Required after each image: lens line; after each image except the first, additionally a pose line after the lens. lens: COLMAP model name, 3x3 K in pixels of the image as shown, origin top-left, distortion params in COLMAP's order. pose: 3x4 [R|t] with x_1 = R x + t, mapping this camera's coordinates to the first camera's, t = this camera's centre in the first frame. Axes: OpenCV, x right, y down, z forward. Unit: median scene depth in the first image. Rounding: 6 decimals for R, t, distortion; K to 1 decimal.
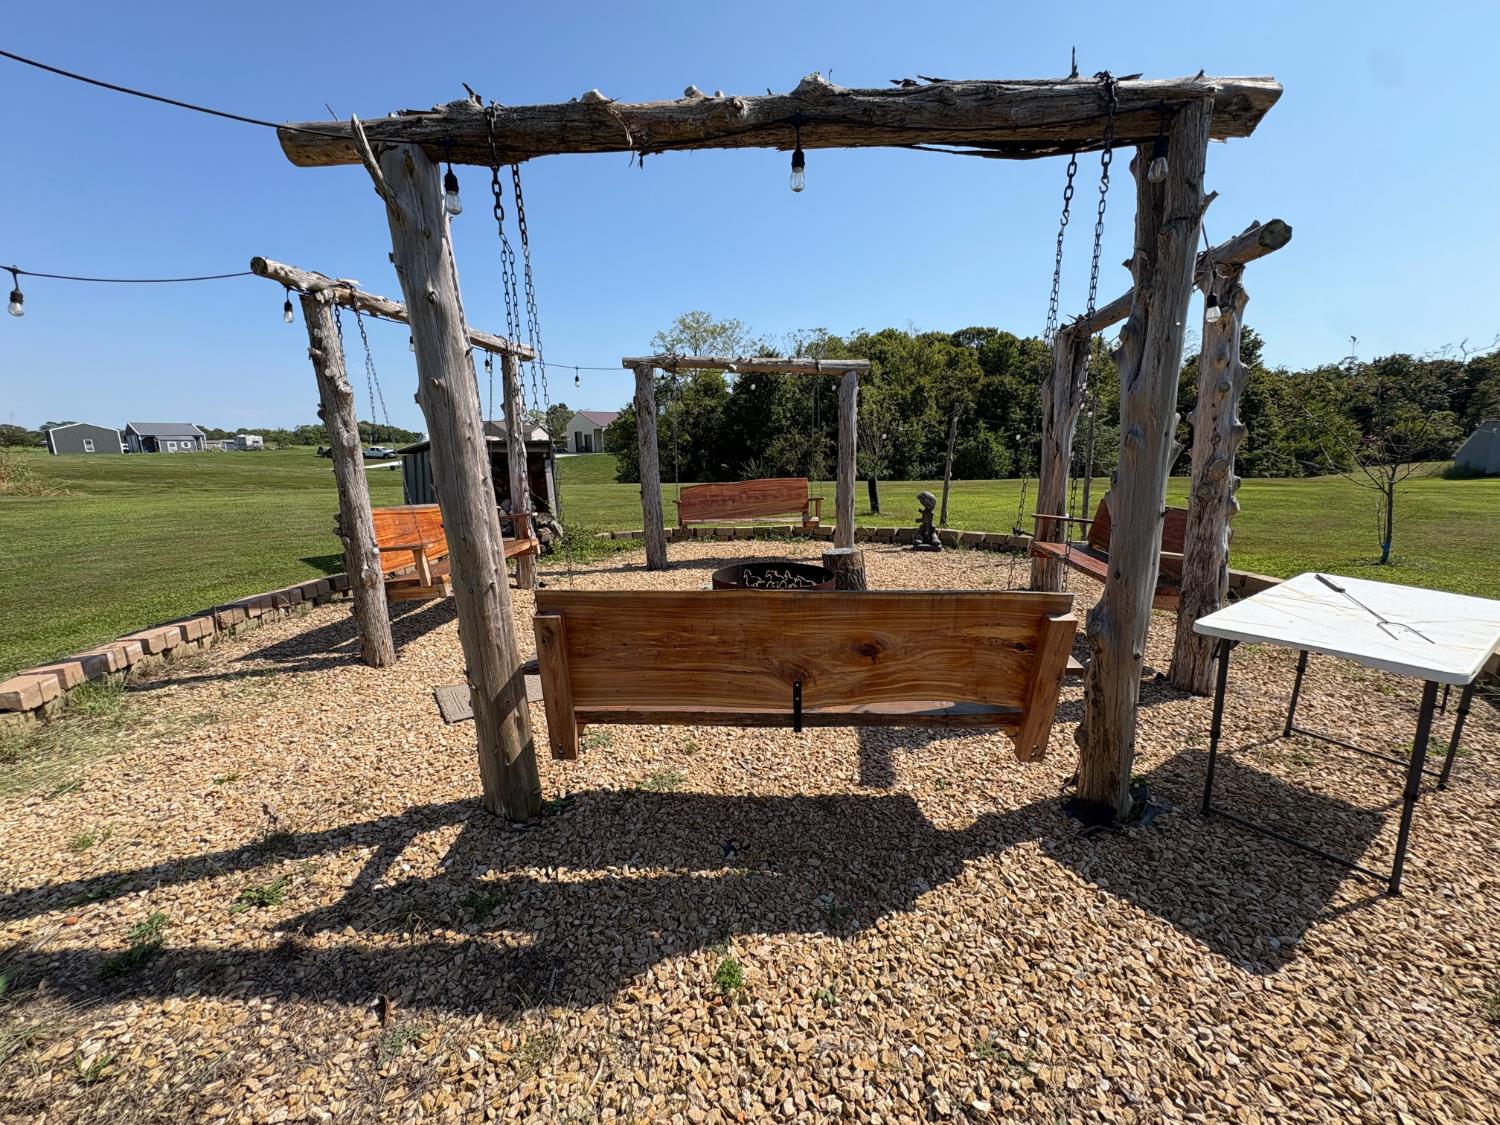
lens RADIAL K [[597.3, 0, 744.9], [0, 597.3, 564.9], [0, 0, 1]] dist [-0.000490, 0.000073]
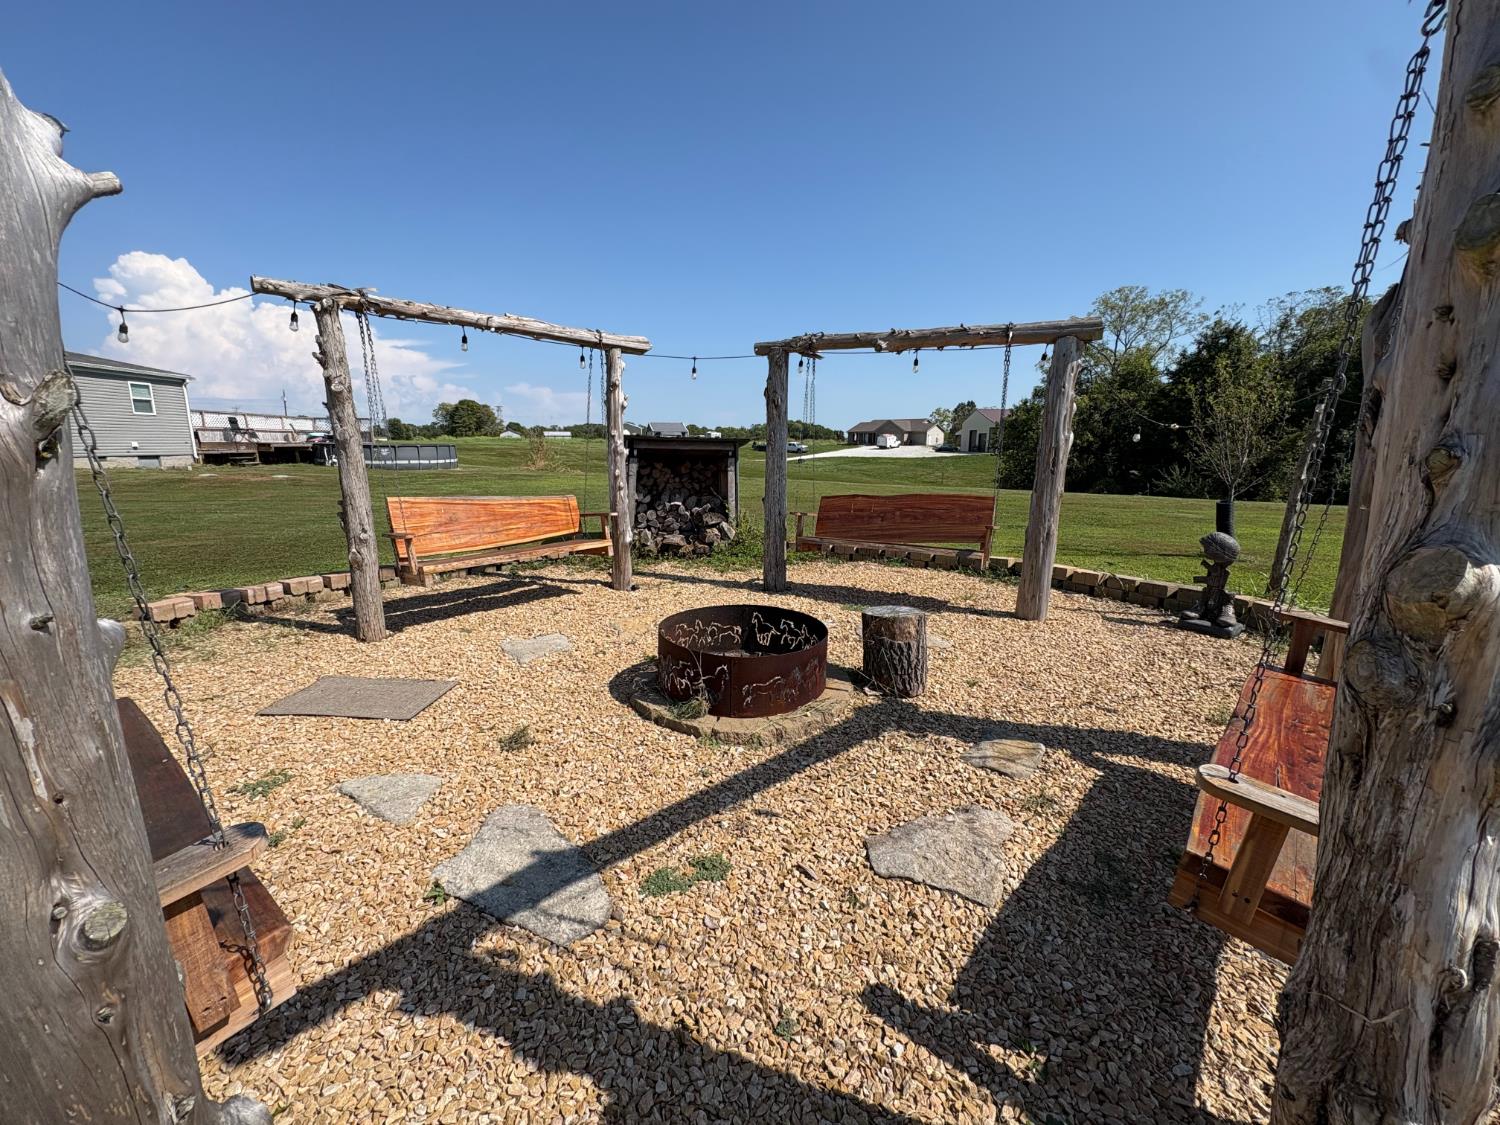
lens RADIAL K [[597.3, 0, 752.0], [0, 597.3, 559.4], [0, 0, 1]] dist [-0.000490, 0.000073]
pose [[0.797349, 0.131358, -0.589050, 0.323050], [-0.135295, 0.990090, 0.037652, -0.064201], [0.588158, 0.049674, 0.807219, 0.294329]]
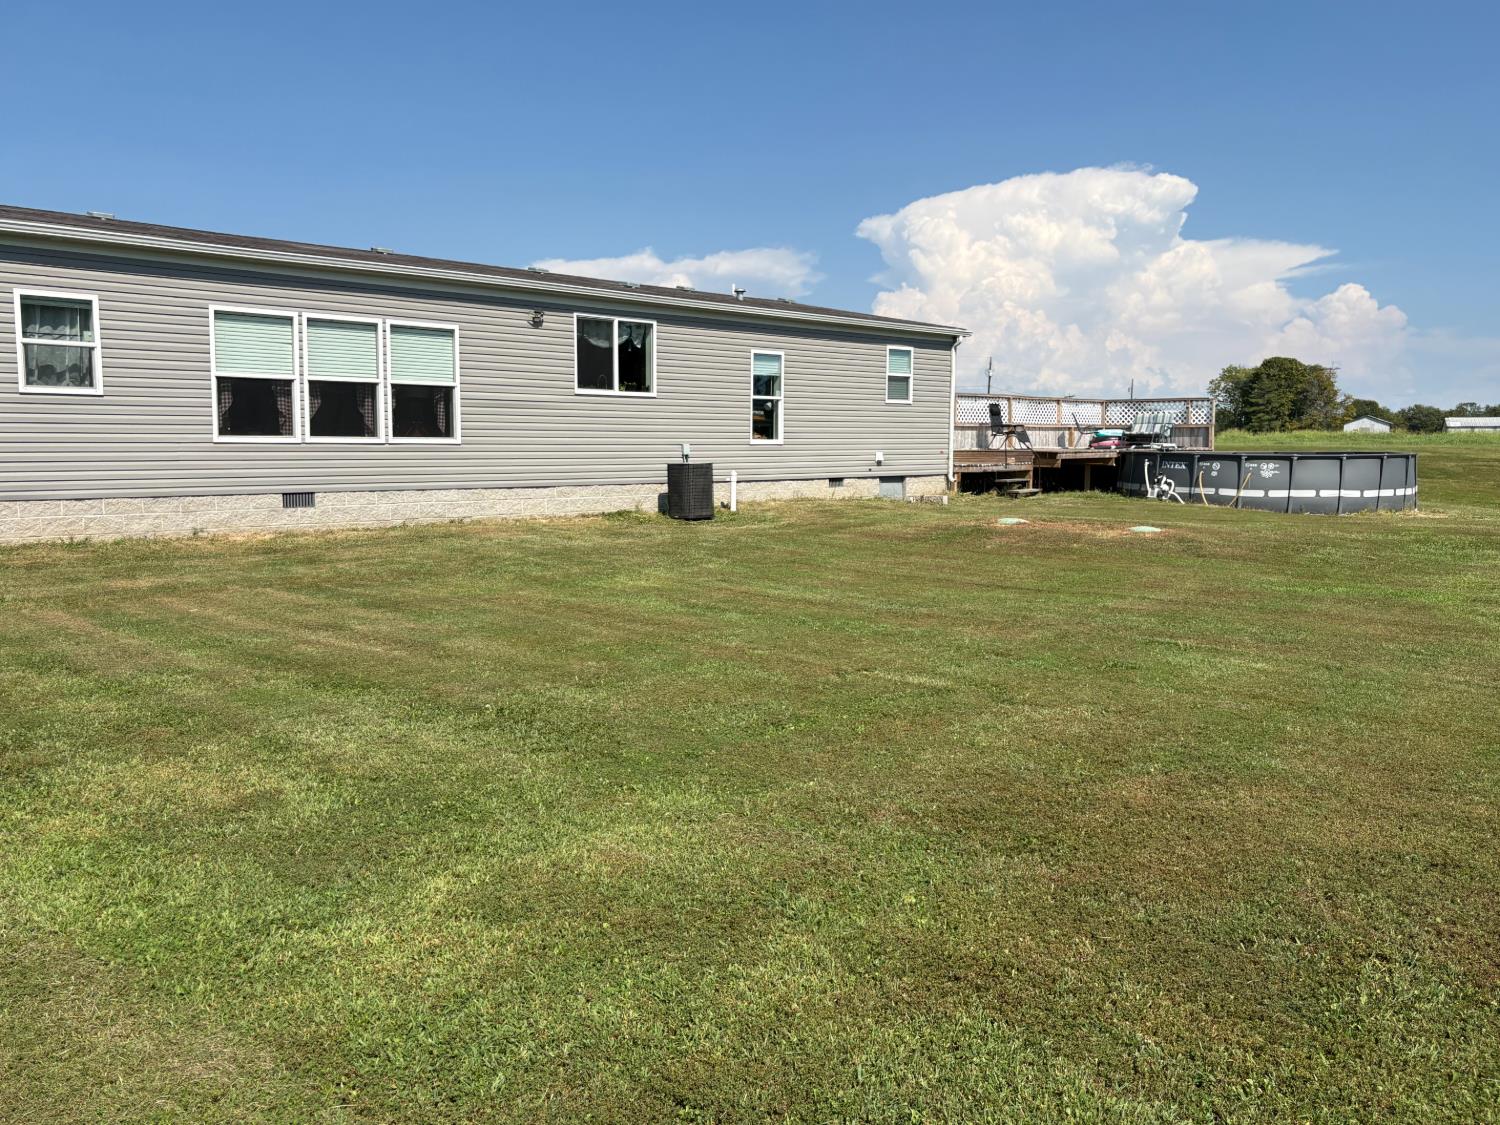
lens RADIAL K [[1227.1, 0, 747.3], [0, 1227.1, 562.8], [0, 0, 1]] dist [0.000368, -0.003309]
pose [[0.102473, 0.108569, -0.988793, 0.176130], [-0.196248, 0.976696, 0.086902, -0.060203], [0.975185, 0.185143, 0.121391, 0.270612]]
